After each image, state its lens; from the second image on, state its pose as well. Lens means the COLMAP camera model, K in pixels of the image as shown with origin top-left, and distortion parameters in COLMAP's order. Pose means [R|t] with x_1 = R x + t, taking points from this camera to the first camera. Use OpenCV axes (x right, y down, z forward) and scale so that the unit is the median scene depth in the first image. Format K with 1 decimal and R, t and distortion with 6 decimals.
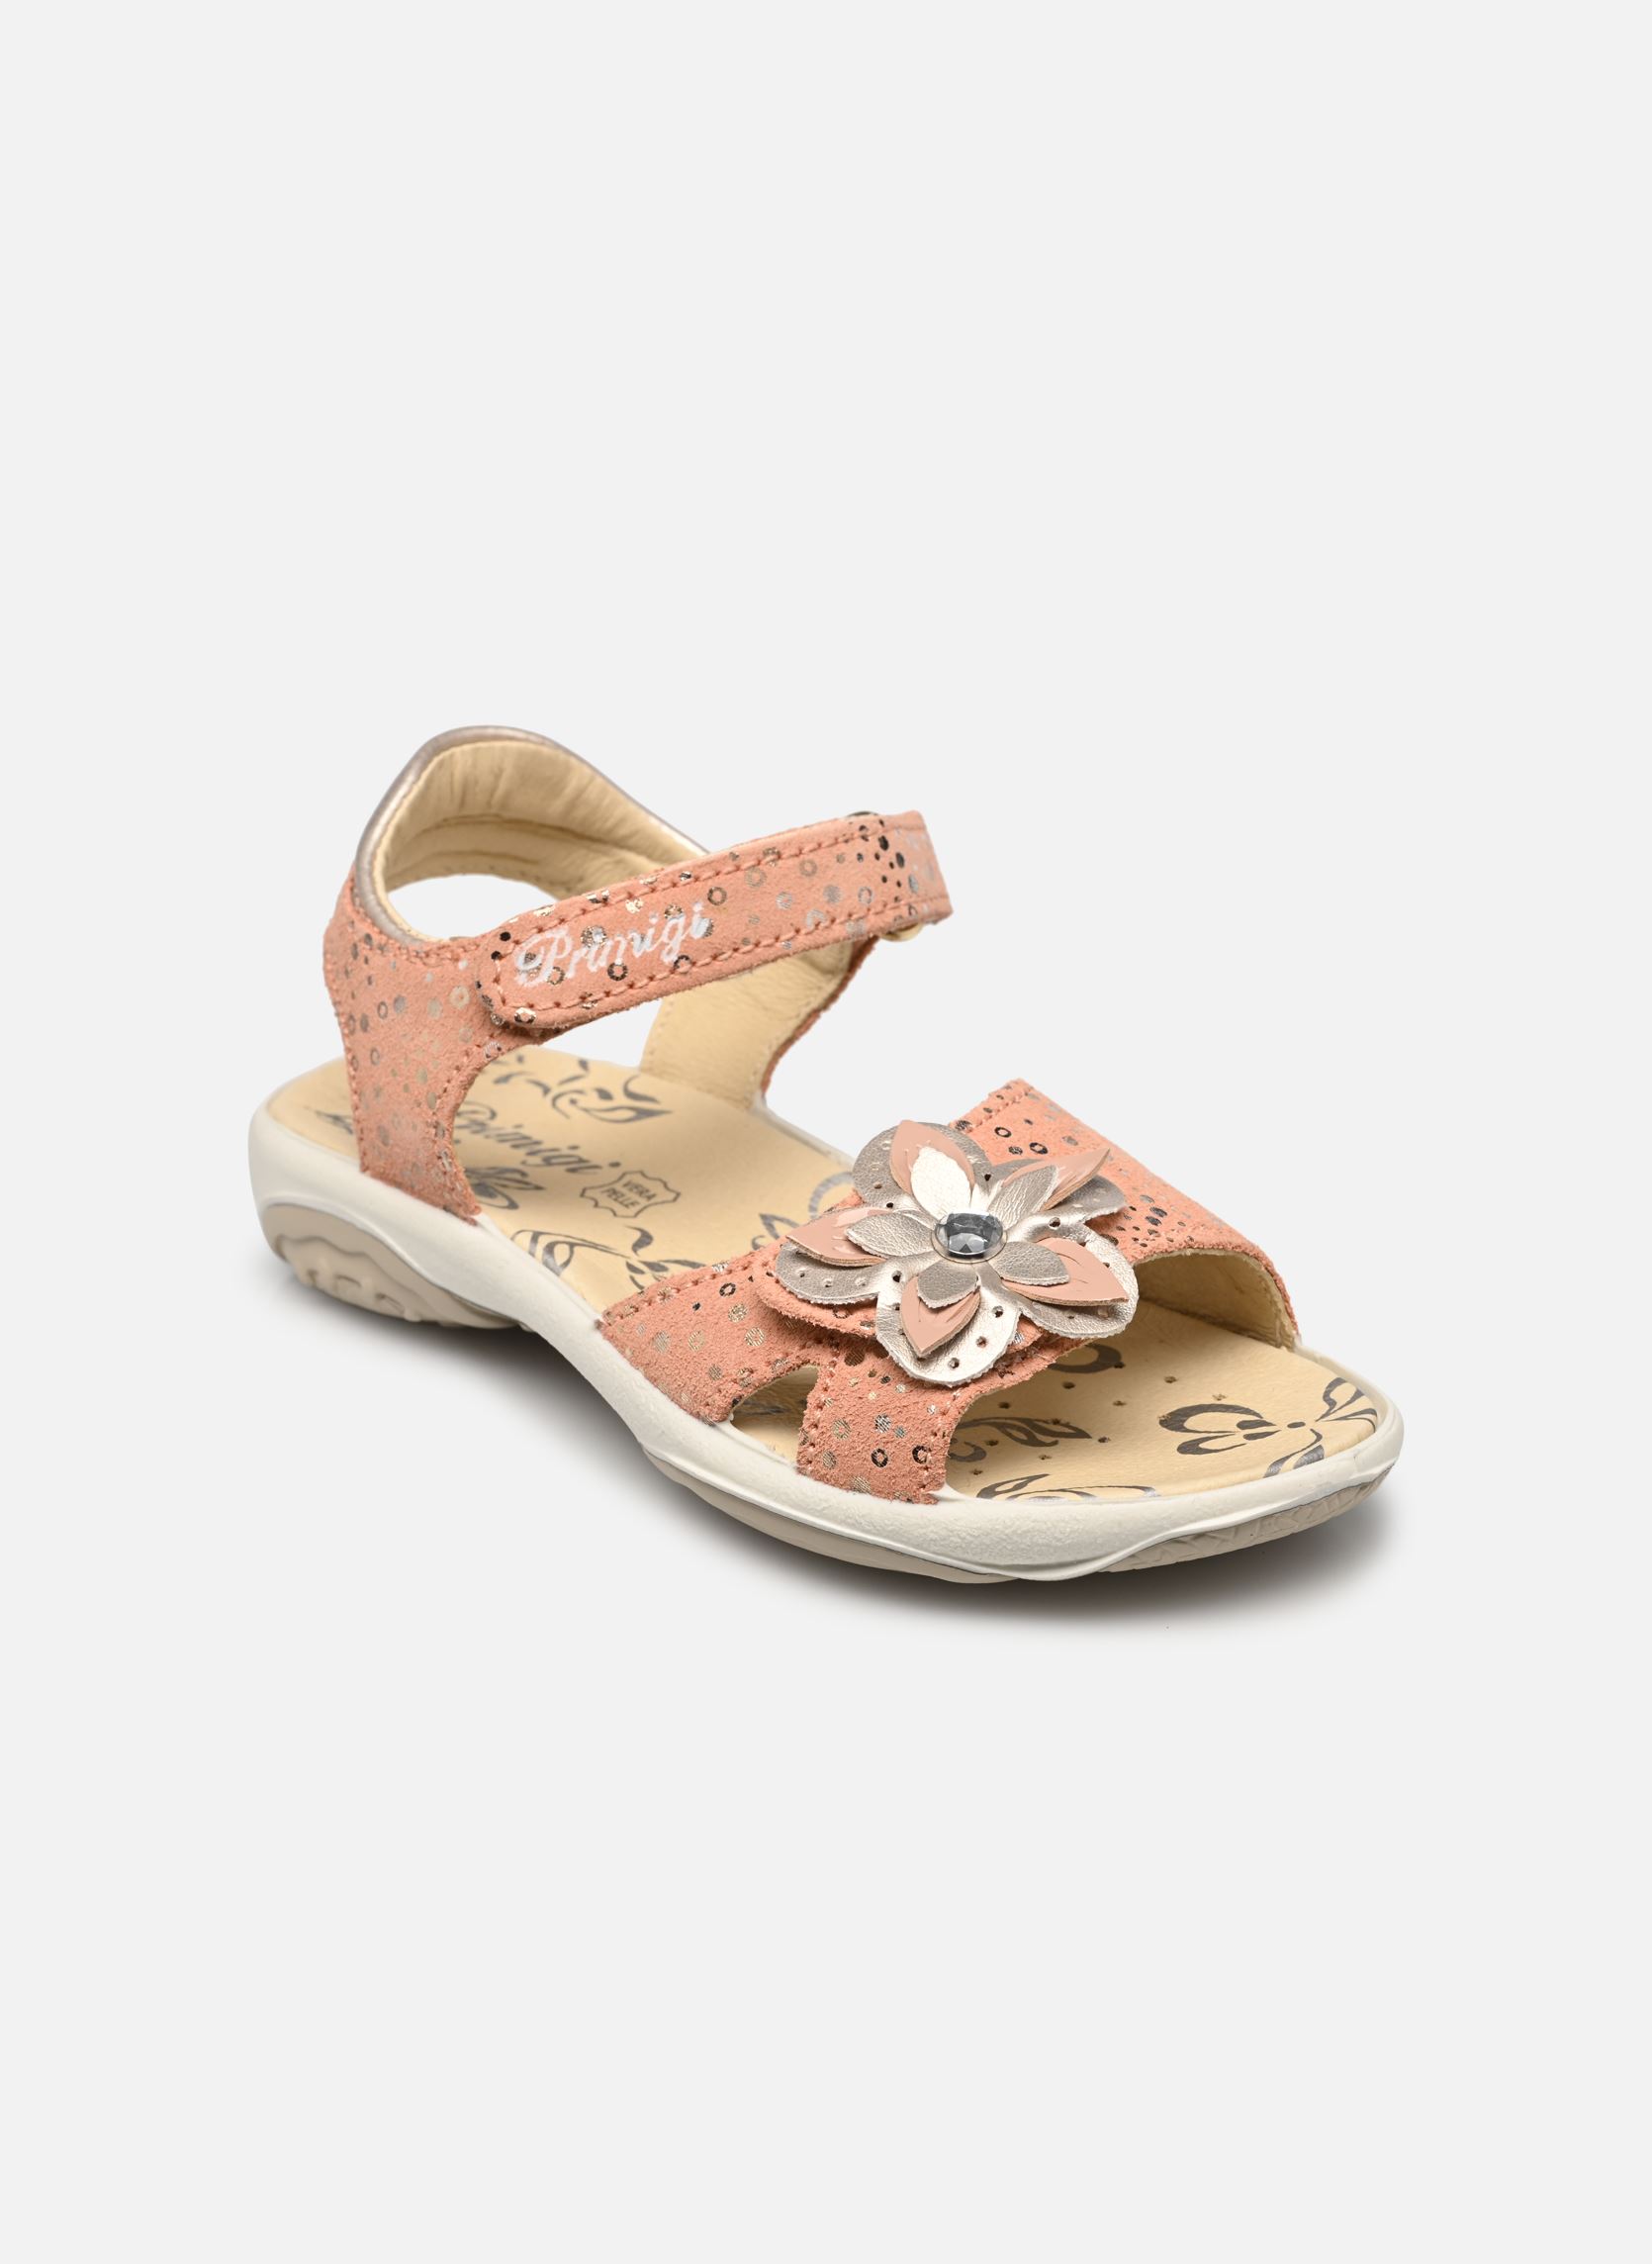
lens RADIAL K [[7110.0, 0, 826.8], [0, 7110.0, 1132.5], [0, 0, 1]] dist [0.222920, 0.000000]
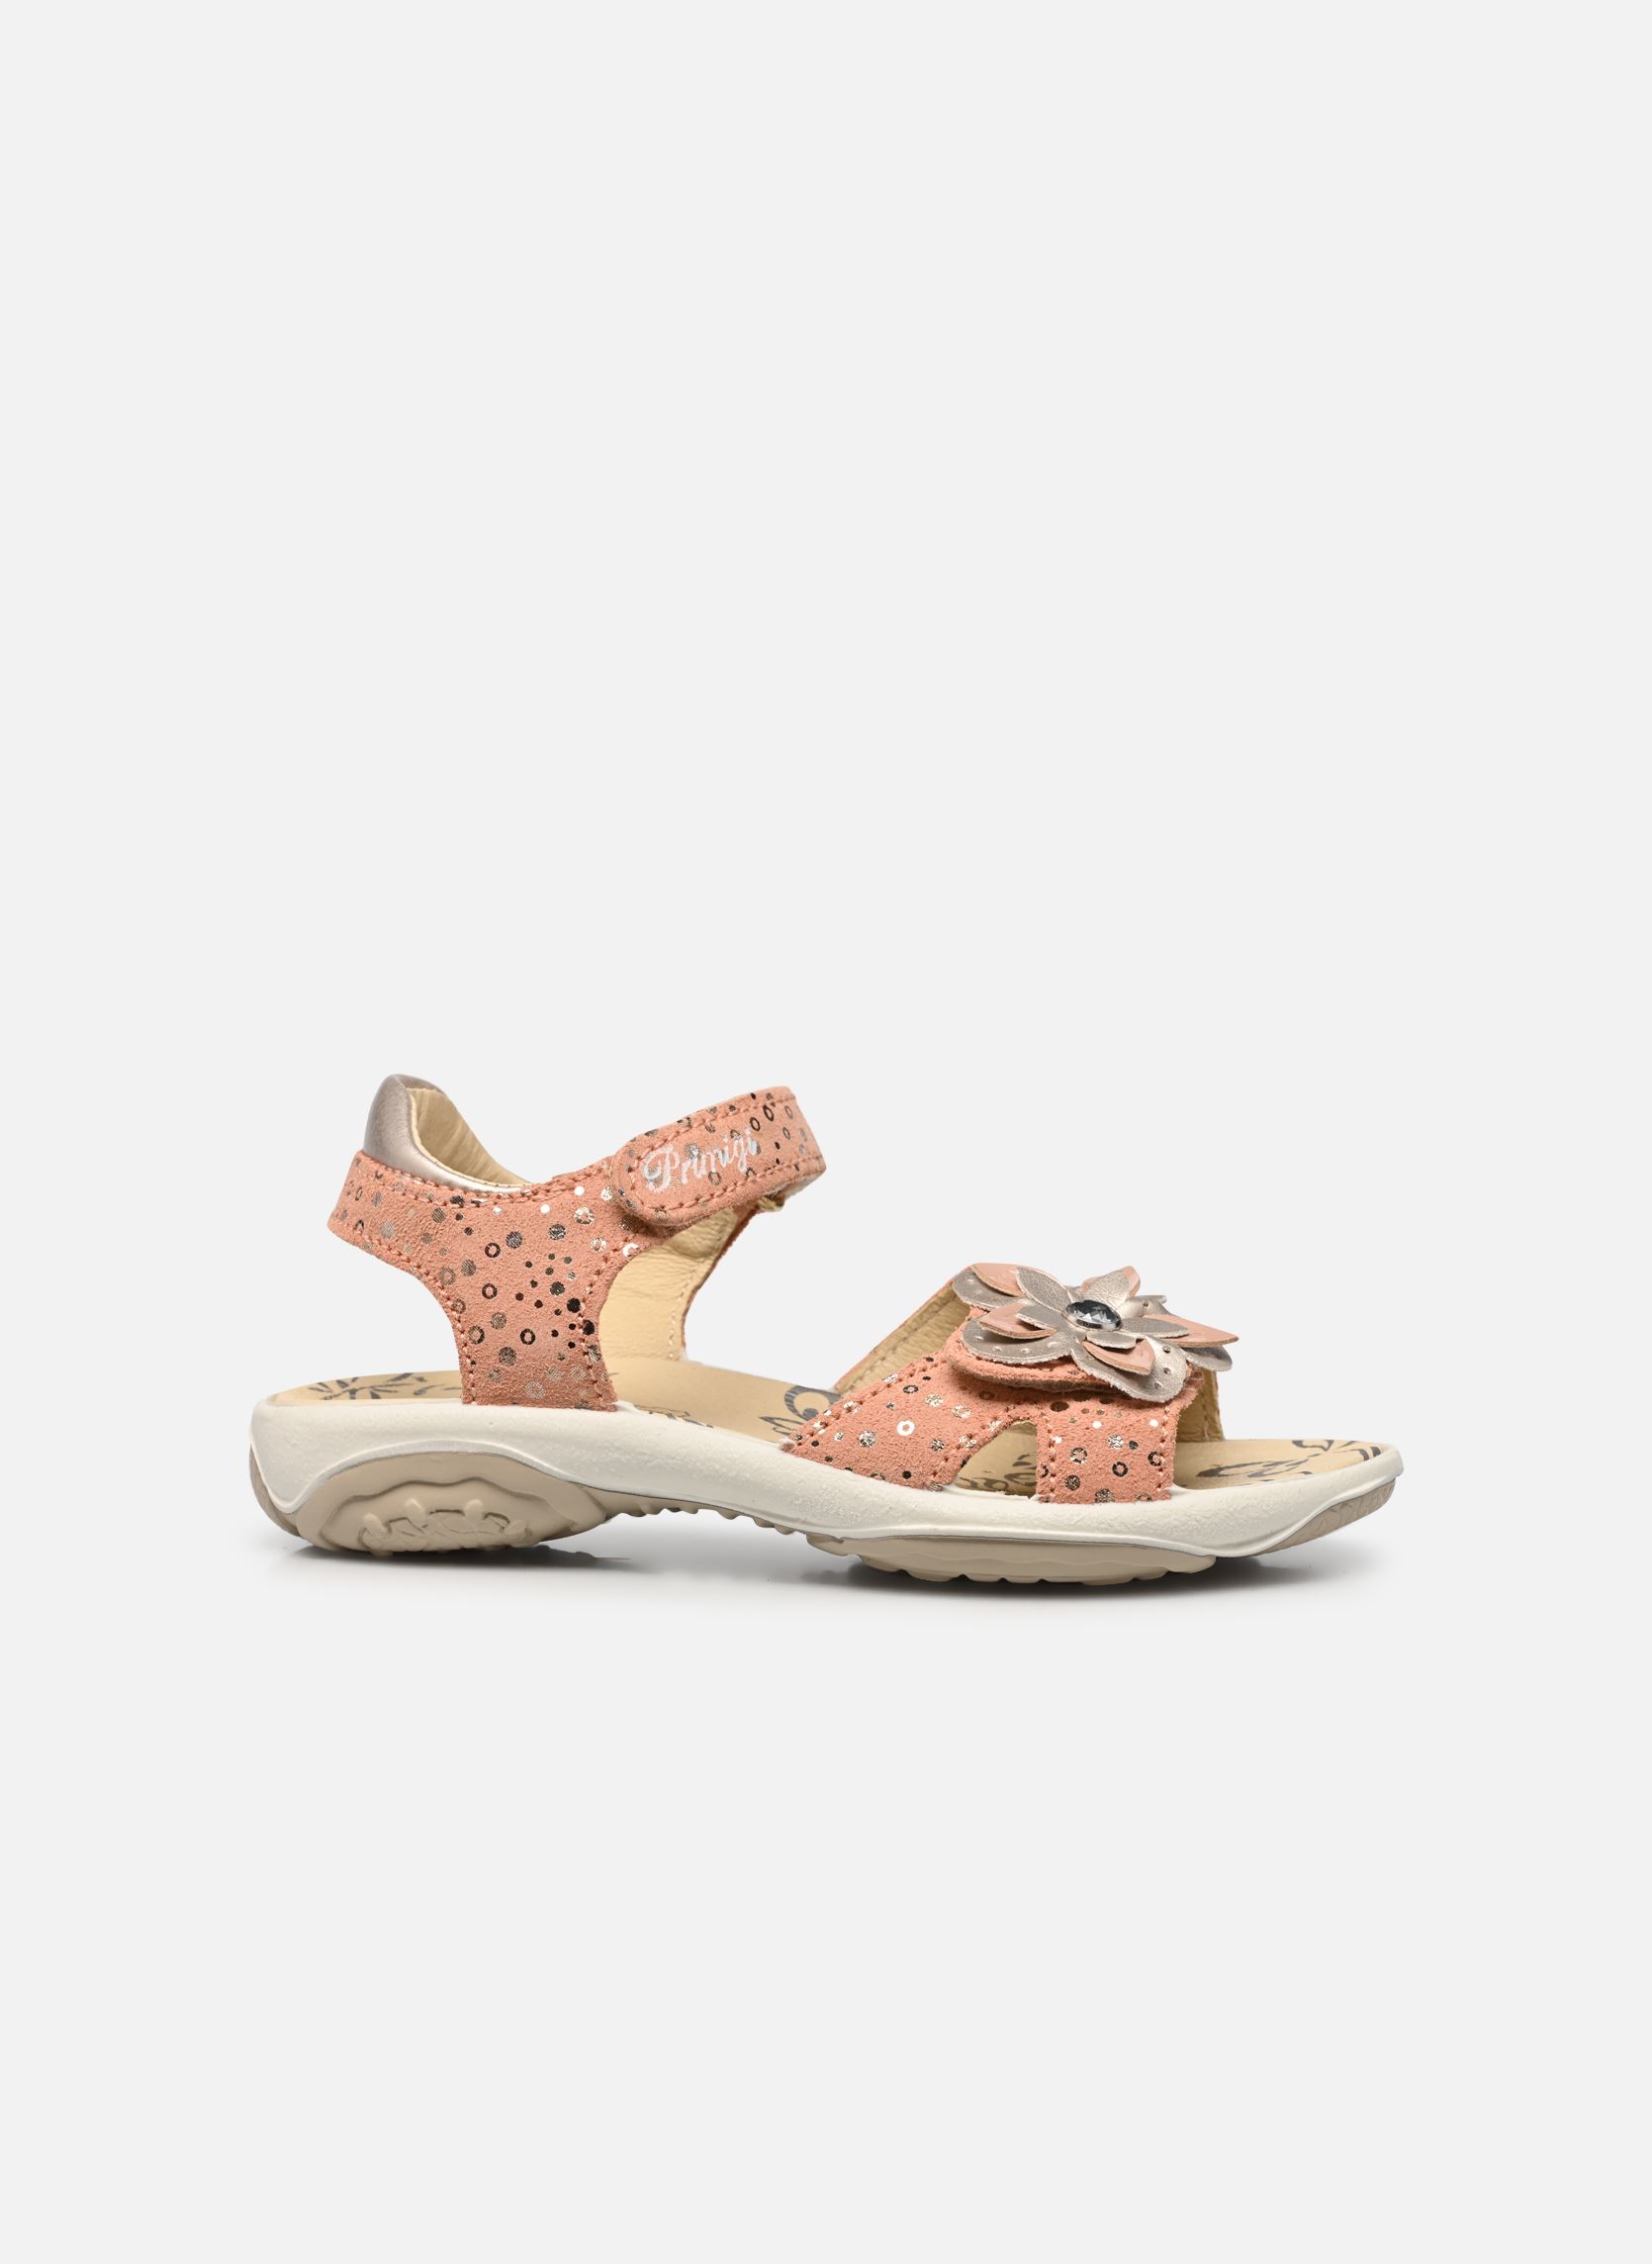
lens RADIAL K [[7110.0, 0, 826.4], [0, 7110.0, 1131.2], [0, 0, 1]] dist [0.222920, 0.000000]
pose [[0.768157, -0.022285, 0.639873, -0.786247], [0.226645, 0.944147, -0.239202, 0.262714], [-0.598804, 0.328769, 0.730304, 0.105296]]
